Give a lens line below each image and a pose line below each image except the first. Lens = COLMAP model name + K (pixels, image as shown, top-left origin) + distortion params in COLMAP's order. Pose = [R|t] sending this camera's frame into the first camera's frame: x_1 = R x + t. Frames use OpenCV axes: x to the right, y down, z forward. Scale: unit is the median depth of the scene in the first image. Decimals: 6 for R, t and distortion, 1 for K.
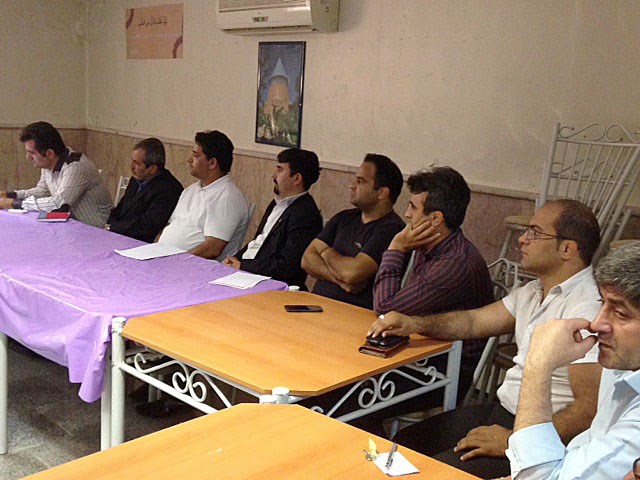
lens RADIAL K [[811.5, 0, 320.0], [0, 811.5, 240.0], [0, 0, 1]] dist [0.094837, -0.005671]
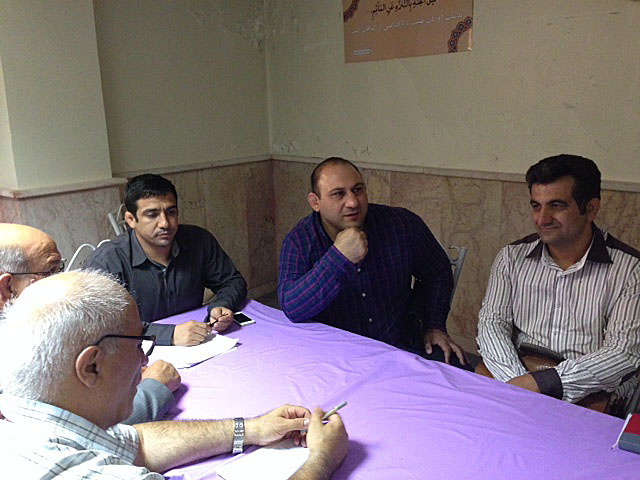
lens RADIAL K [[589.1, 0, 320.0], [0, 589.1, 240.0], [0, 0, 1]] dist [0.128388, -0.201394]
pose [[0.994096, -0.090583, 0.059739, -0.376790], [0.086689, 0.994123, 0.064838, -0.121599], [-0.065261, -0.059276, 0.996106, 0.561109]]
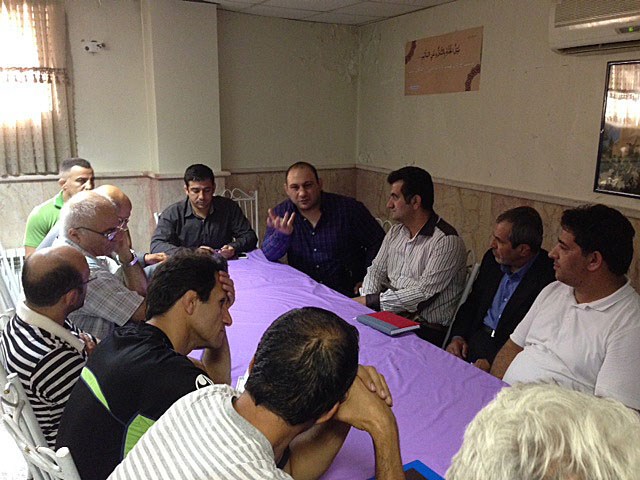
lens RADIAL K [[603.9, 0, 319.8], [0, 603.9, 225.1], [0, 0, 1]] dist [0.225129, -0.376731]
pose [[0.963817, 0.009017, -0.266413, -0.173370], [-0.009960, 0.999948, -0.002188, -0.084668], [0.266379, 0.004763, 0.963856, 0.361245]]
